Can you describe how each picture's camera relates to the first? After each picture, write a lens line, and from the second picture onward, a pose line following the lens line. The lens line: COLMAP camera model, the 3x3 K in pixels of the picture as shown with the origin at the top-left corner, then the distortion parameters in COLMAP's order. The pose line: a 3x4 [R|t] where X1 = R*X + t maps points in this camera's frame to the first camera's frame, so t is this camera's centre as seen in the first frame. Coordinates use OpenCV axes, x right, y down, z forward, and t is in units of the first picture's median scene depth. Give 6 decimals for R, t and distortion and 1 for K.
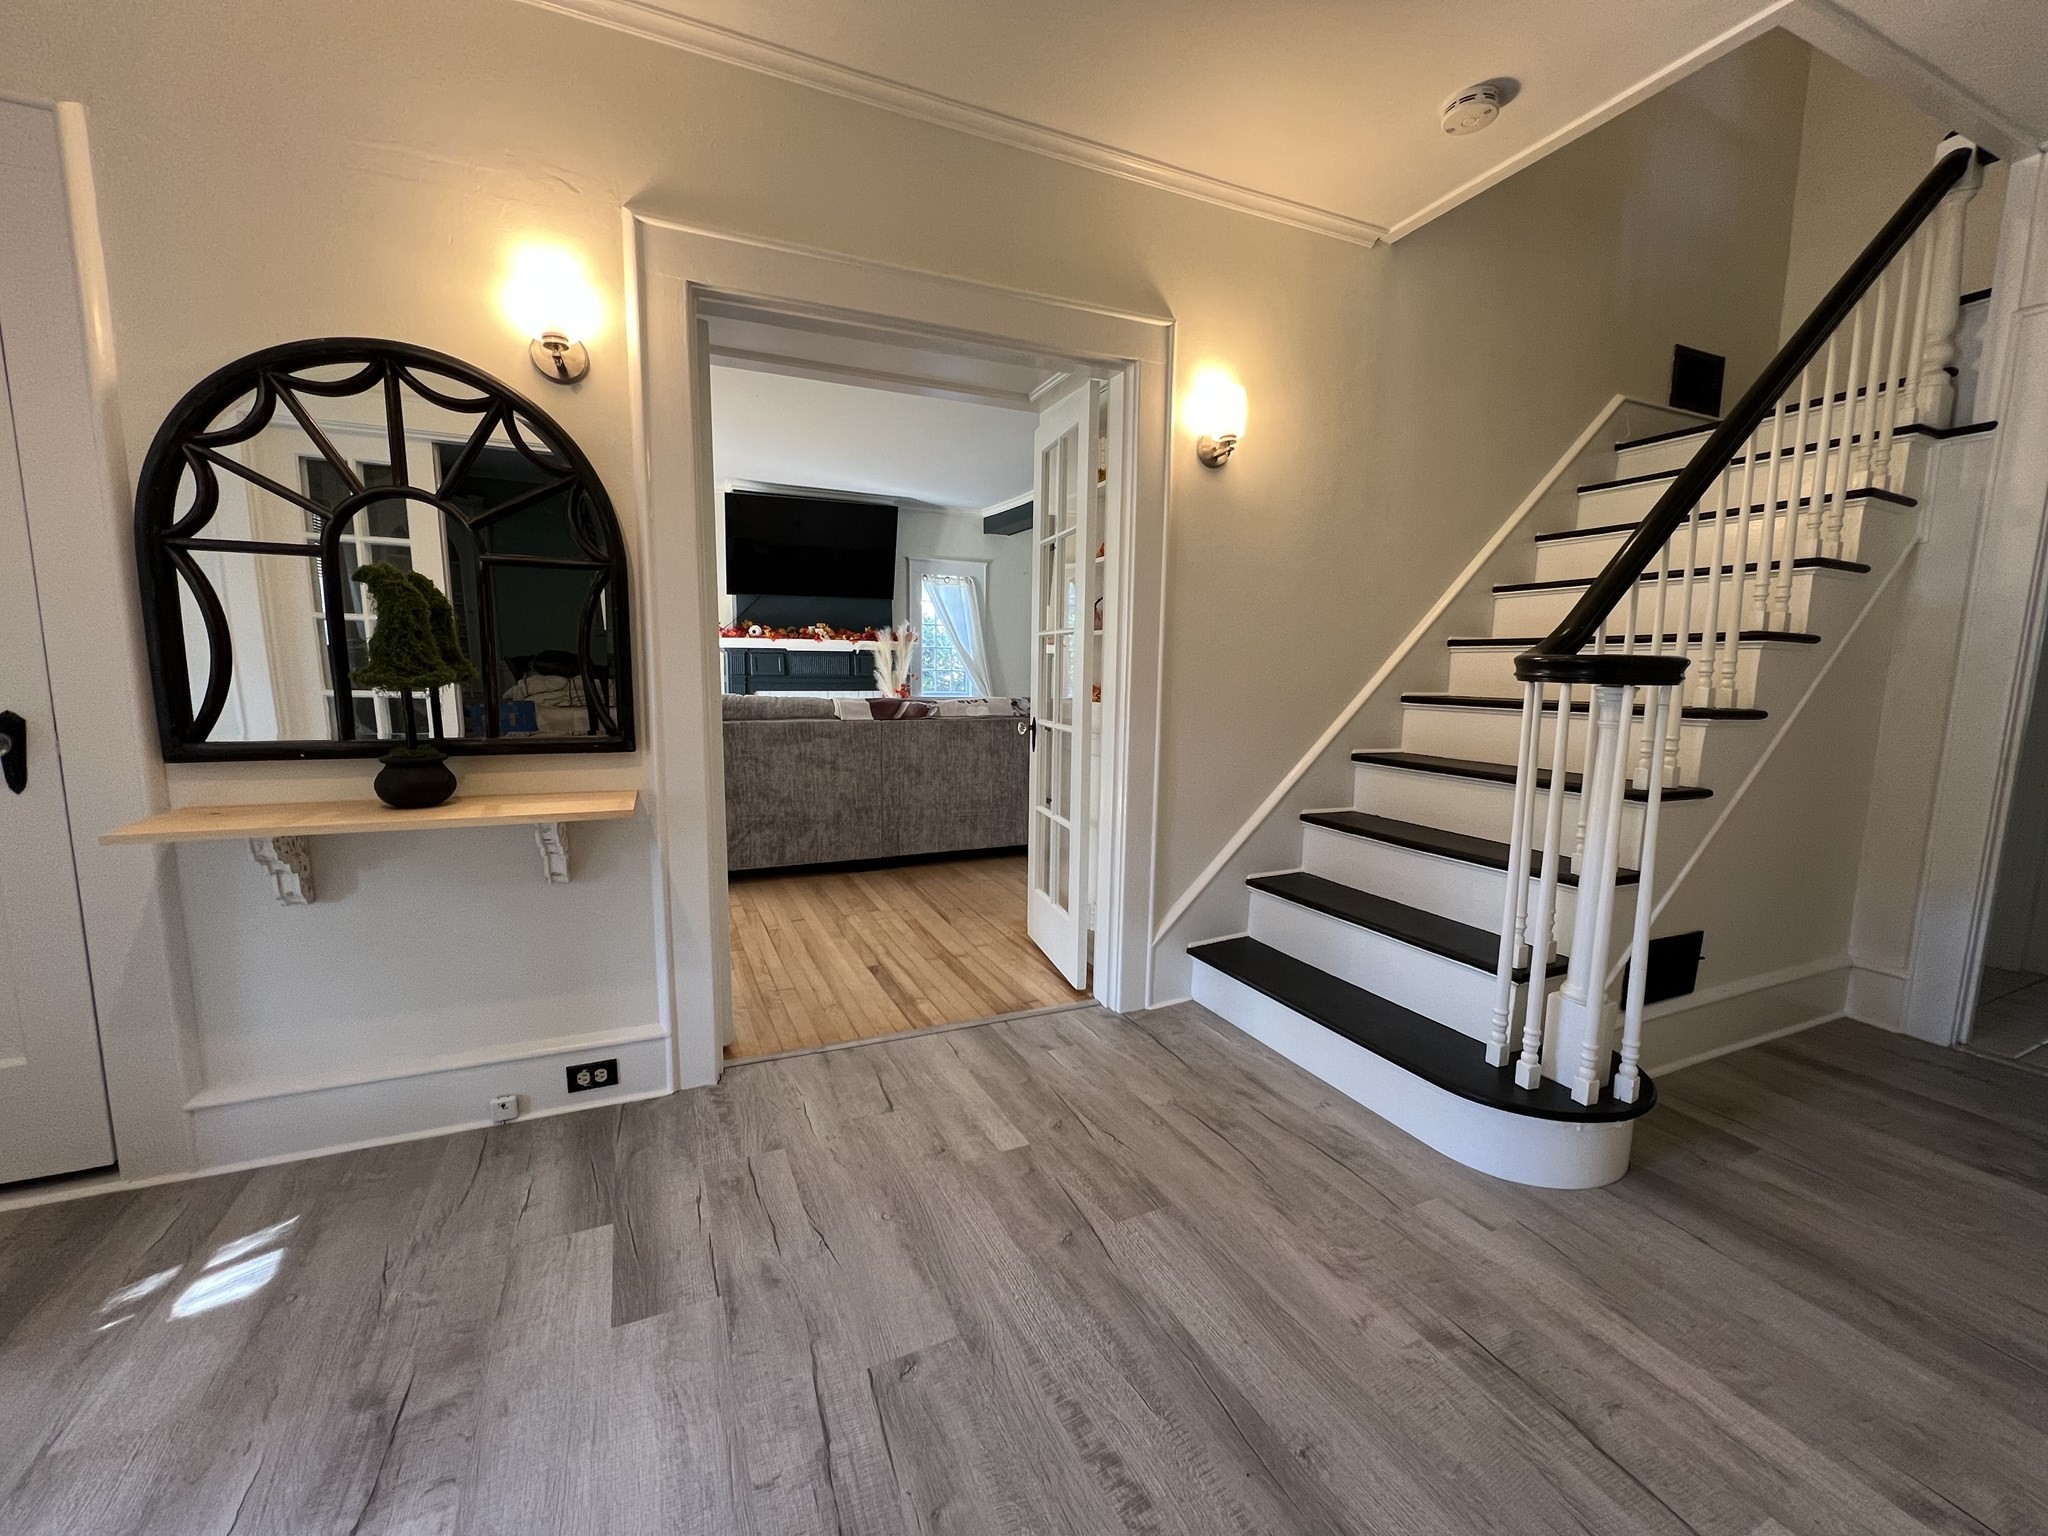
lens RADIAL K [[822.5, 0, 1025.0], [0, 822.5, 768.4], [0, 0, 1]] dist [-0.001557, 0.000175]
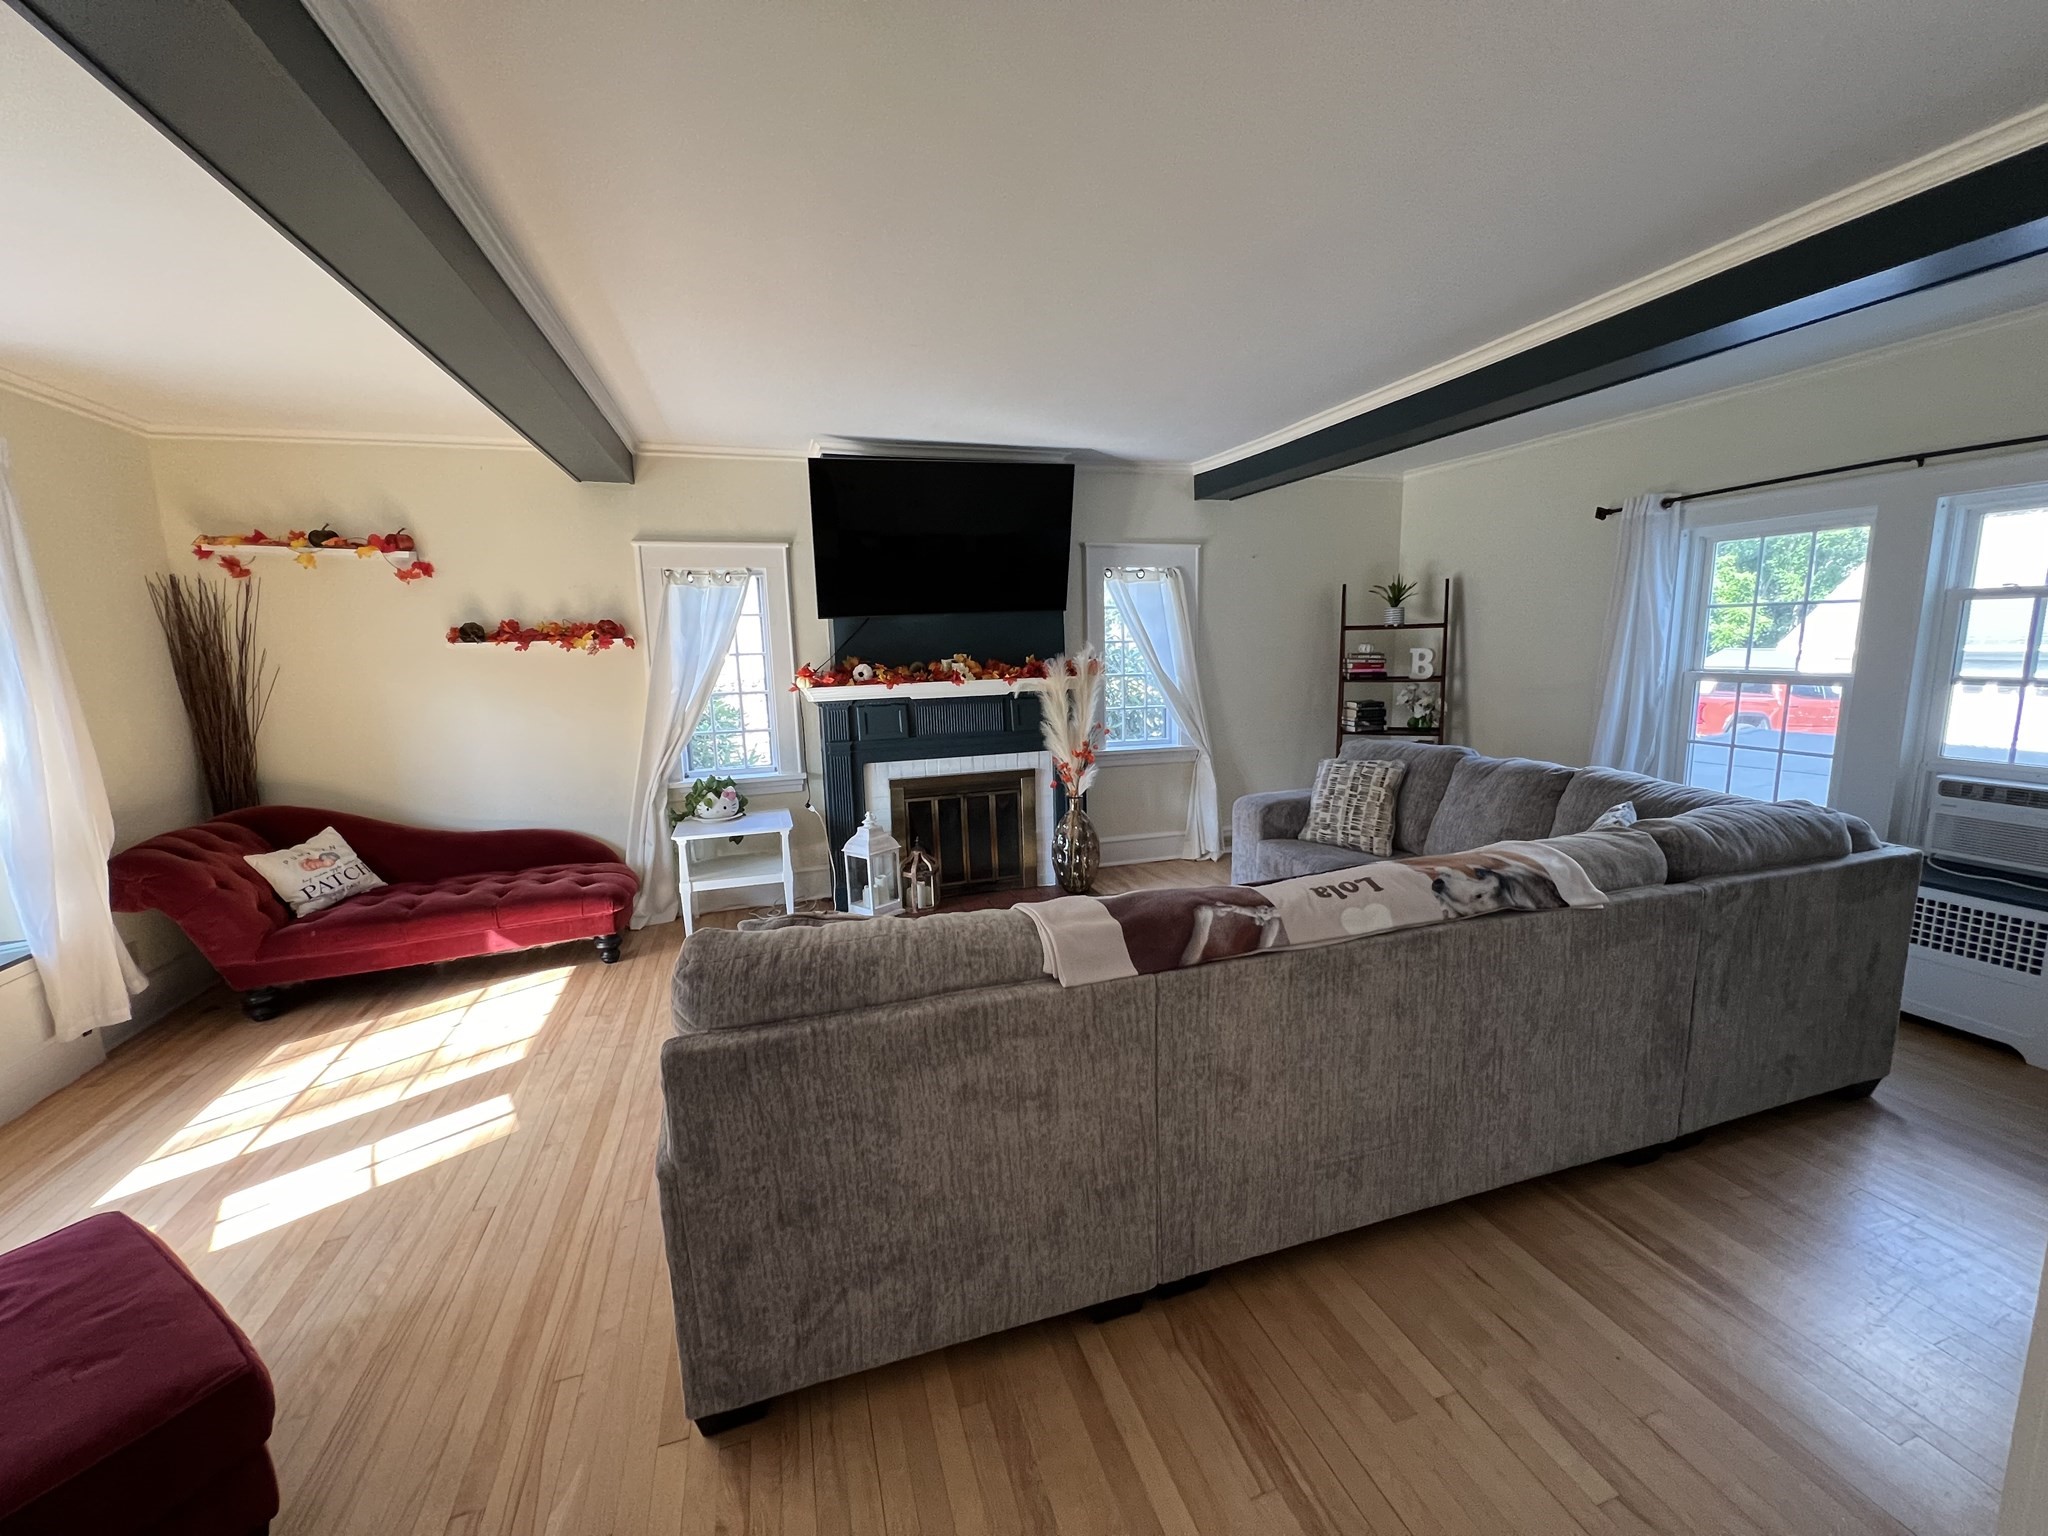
lens RADIAL K [[821.0, 0, 1024.0], [0, 821.0, 768.0], [0, 0, 1]] dist [-0.000914, 0.000510]
pose [[0.989914, -0.019653, -0.140297, -0.373531], [0.023821, 0.999322, 0.028091, -0.355401], [0.139650, -0.031150, 0.989711, 1.239752]]
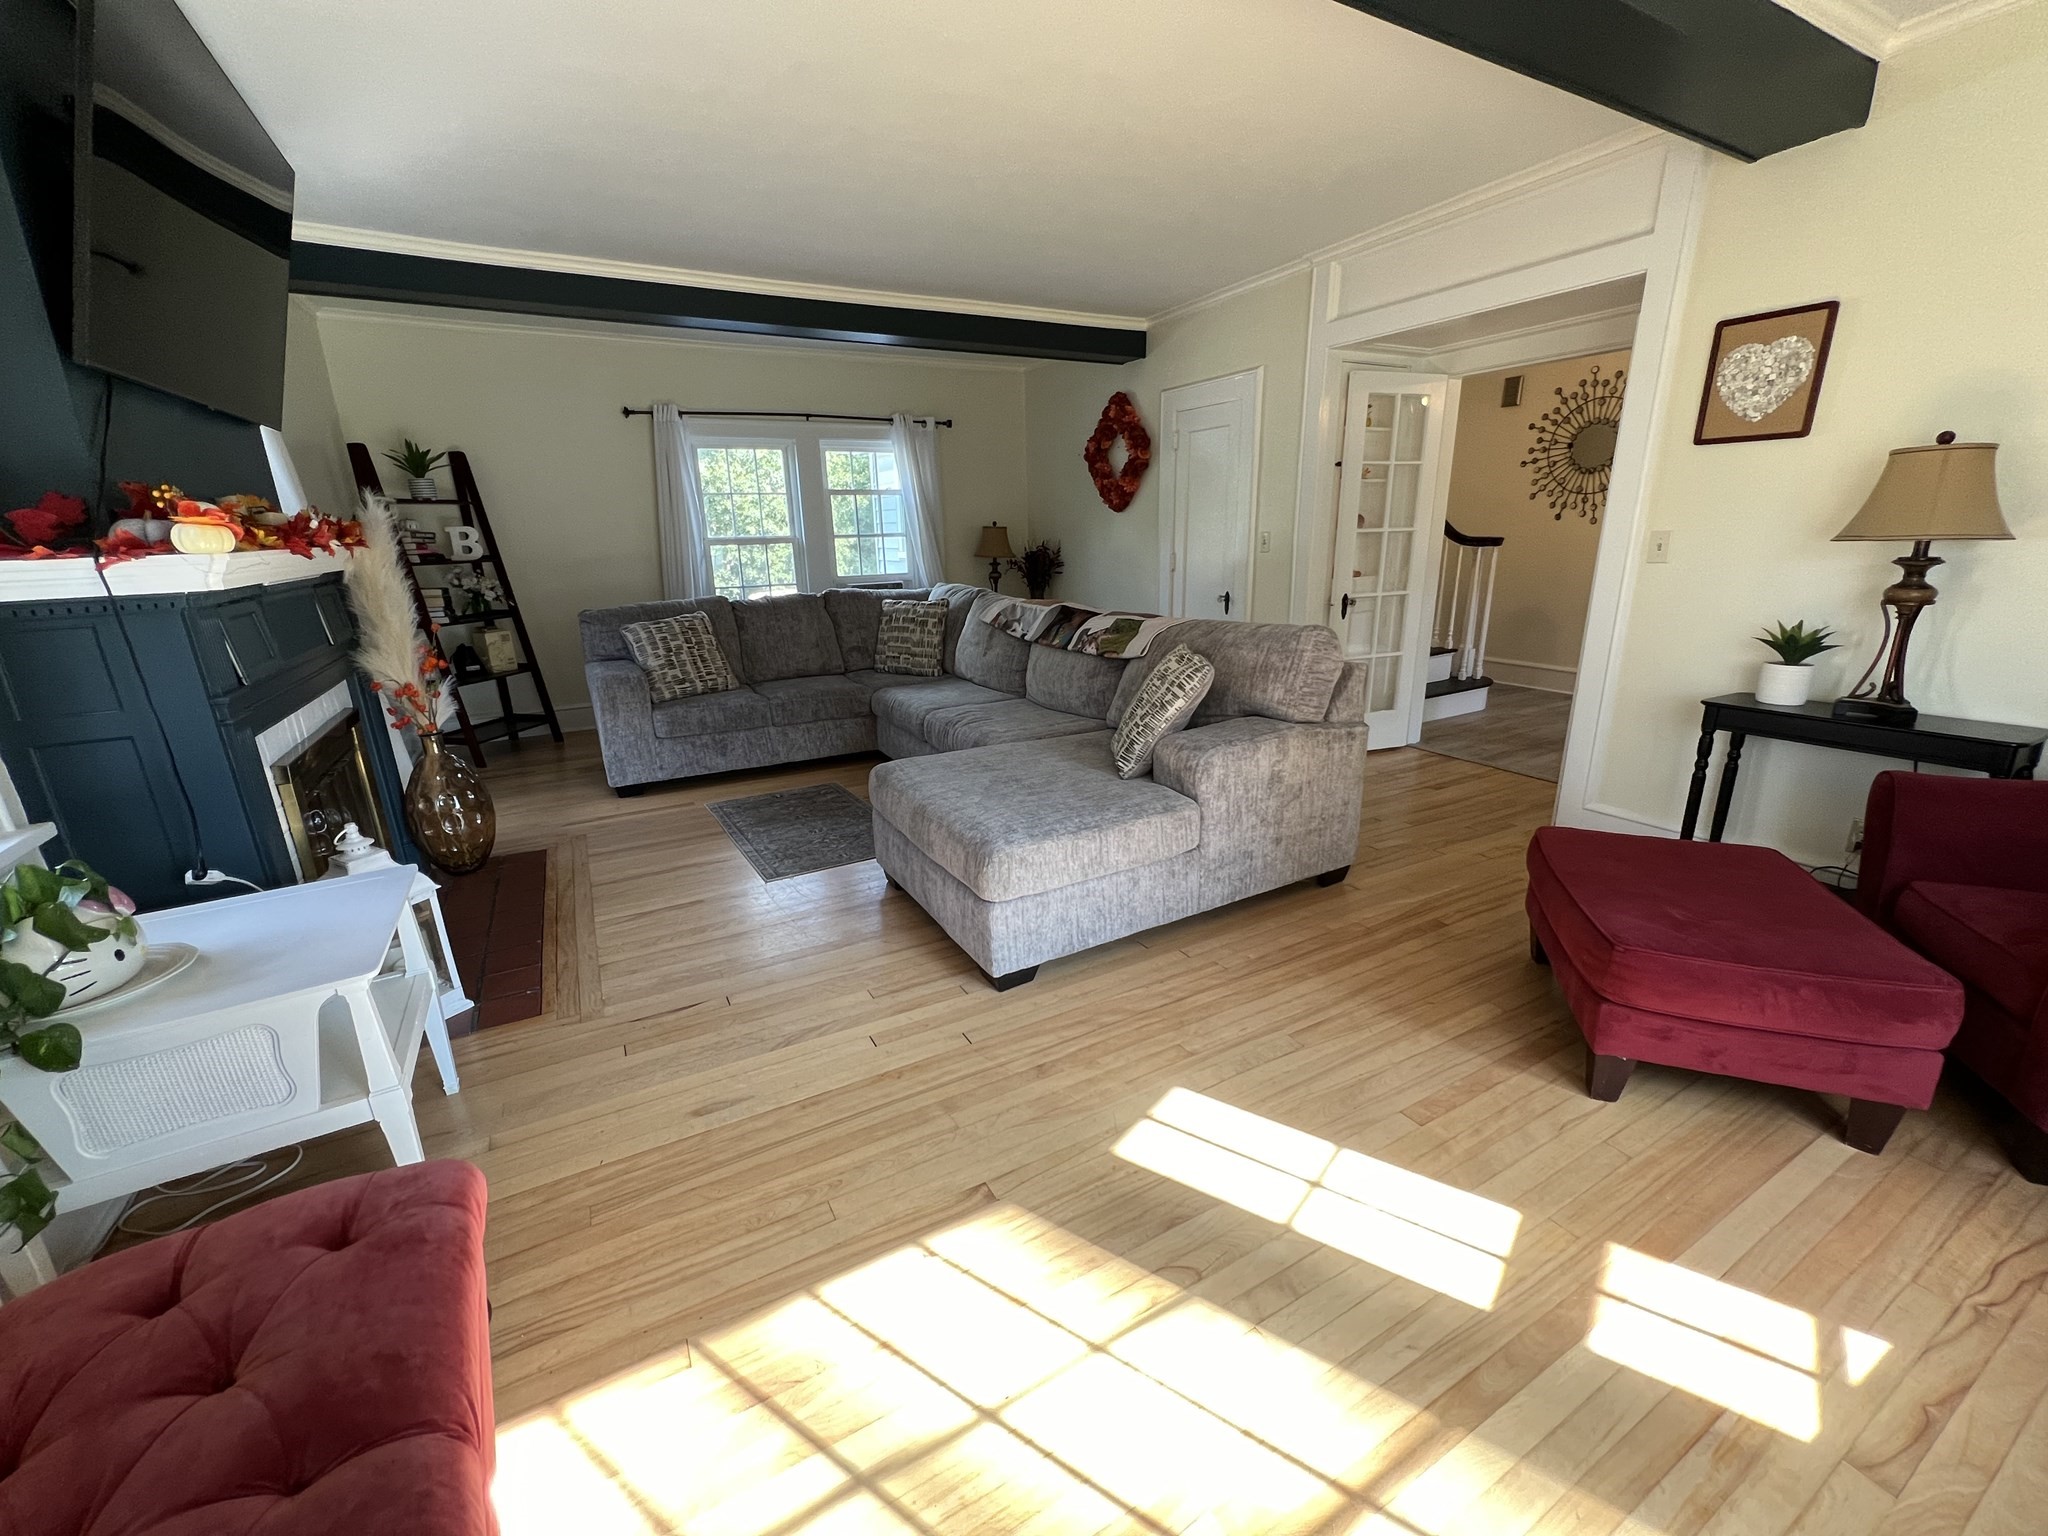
lens RADIAL K [[824.6, 0, 1027.4], [0, 824.6, 768.0], [0, 0, 1]] dist [-0.000218, 0.000063]
pose [[-0.066410, -0.294580, 0.953316, -2.097983], [0.150498, 0.941538, 0.301424, -0.439596], [-0.986377, 0.163490, -0.018194, 2.485219]]
